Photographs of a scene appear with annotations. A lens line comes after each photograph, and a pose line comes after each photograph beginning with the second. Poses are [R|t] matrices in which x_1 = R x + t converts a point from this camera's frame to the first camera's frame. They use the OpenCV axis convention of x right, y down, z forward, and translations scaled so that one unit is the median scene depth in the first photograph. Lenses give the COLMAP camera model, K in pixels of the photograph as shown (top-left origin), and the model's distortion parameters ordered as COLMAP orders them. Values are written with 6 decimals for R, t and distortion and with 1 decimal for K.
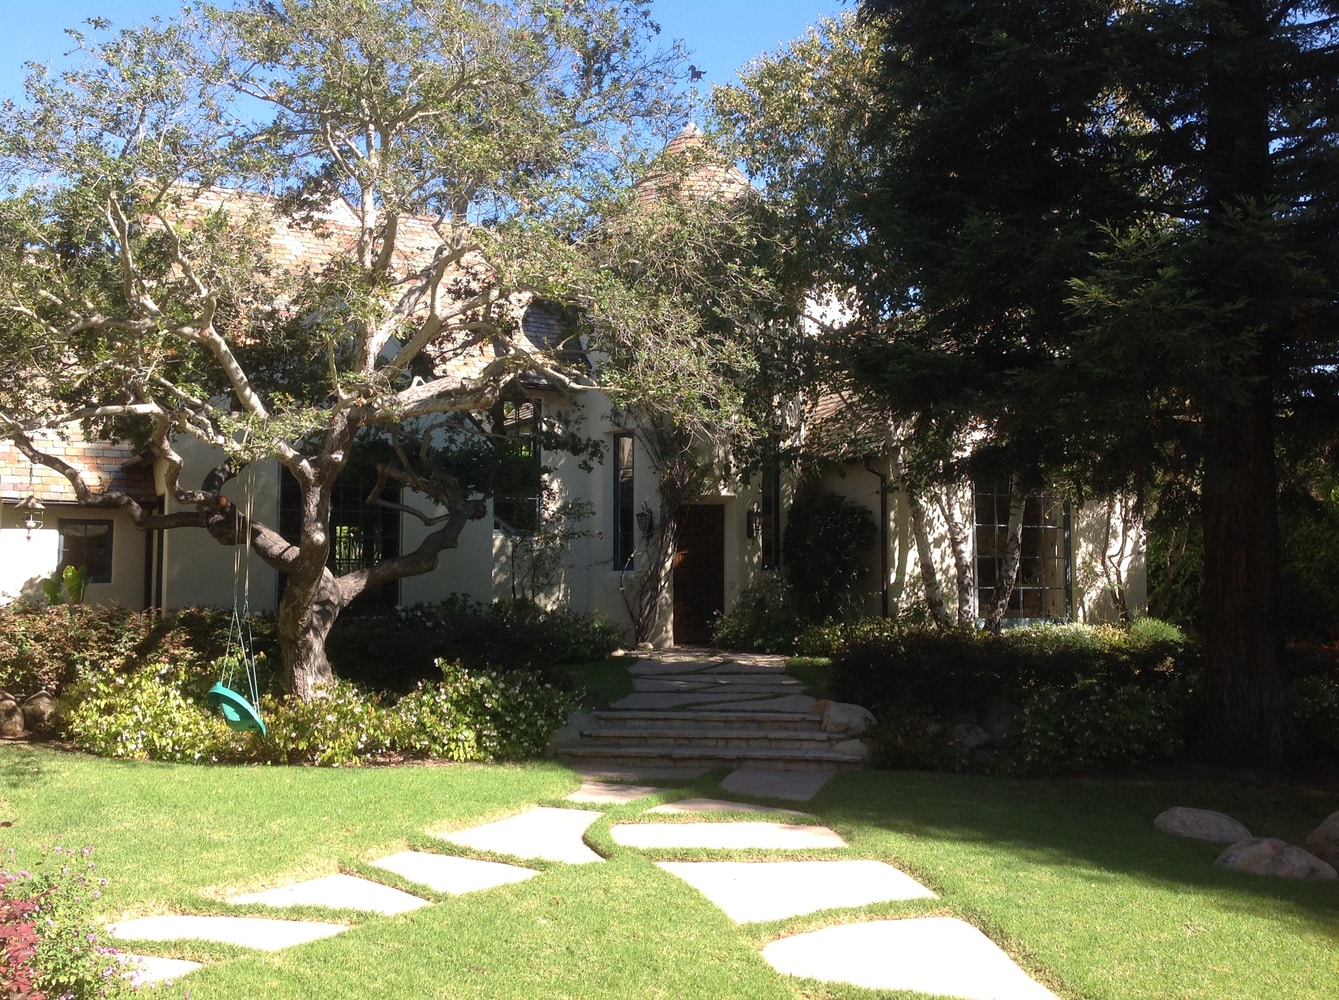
lens RADIAL K [[1359.8, 0, 667.9], [0, 1359.8, 505.2], [0, 0, 1]] dist [0.099977, 0.000000]
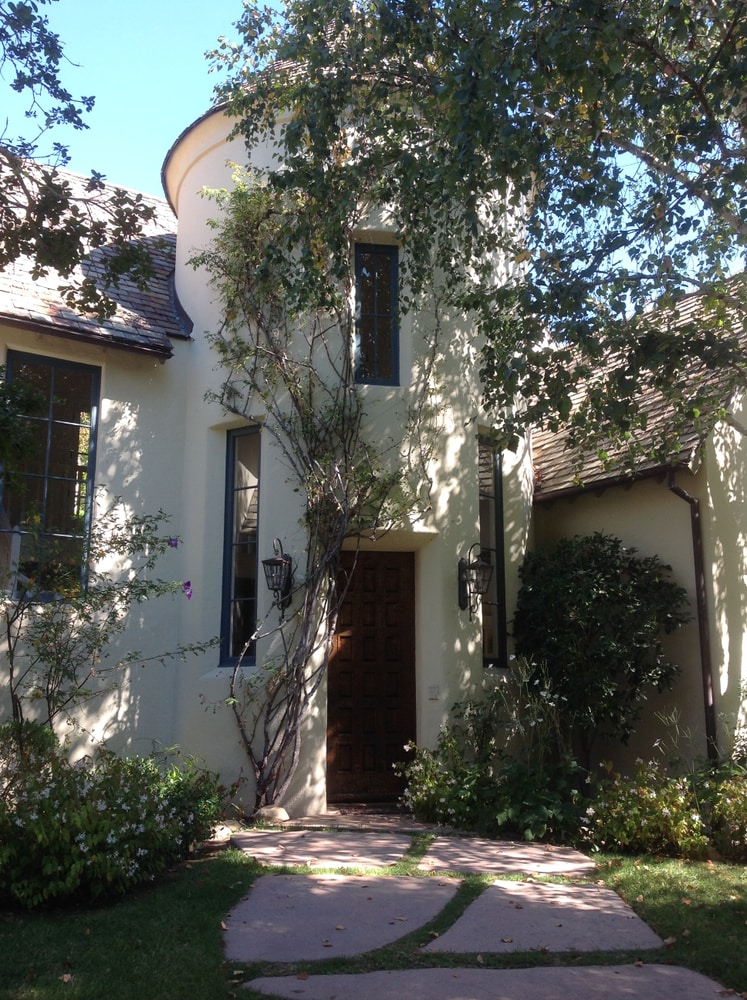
lens RADIAL K [[1015.5, 0, 374.0], [0, 1015.5, 471.3], [0, 0, 1]] dist [0.099977, 0.000000]
pose [[0.997312, 0.013732, 0.071979, -0.014316], [-0.002536, 0.988163, -0.153386, 0.057264], [-0.073234, 0.152791, 0.985541, 0.997821]]
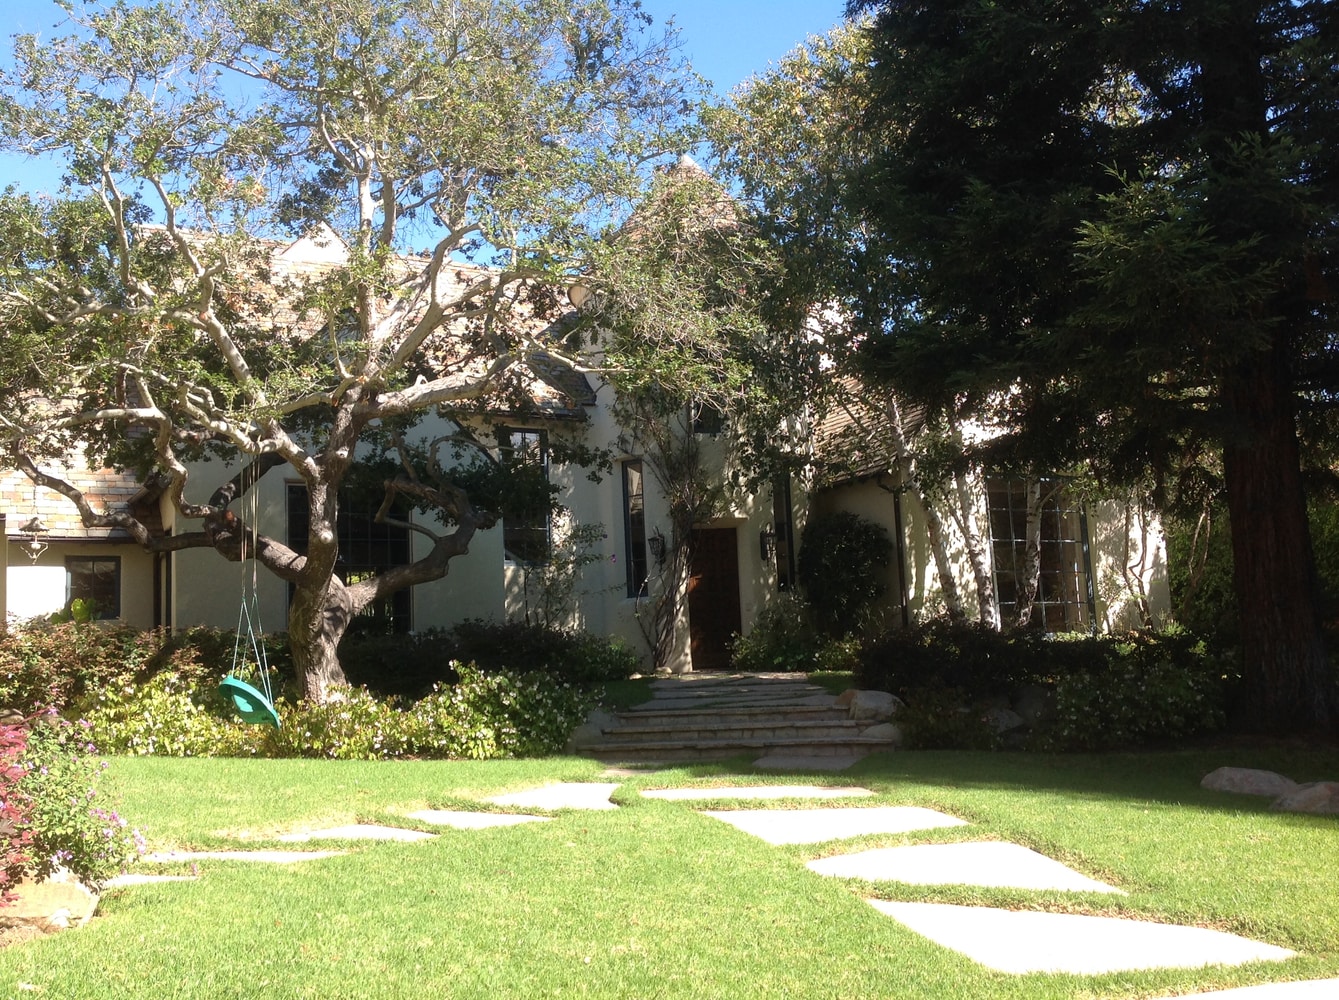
lens RADIAL K [[1359.8, 0, 664.6], [0, 1359.8, 500.4], [0, 0, 1]] dist [0.099977, 0.000000]
pose [[0.998851, -0.047242, -0.008001, -0.003612], [0.046714, 0.997299, -0.056687, 0.059284], [0.010657, 0.056248, 0.998360, 0.019357]]
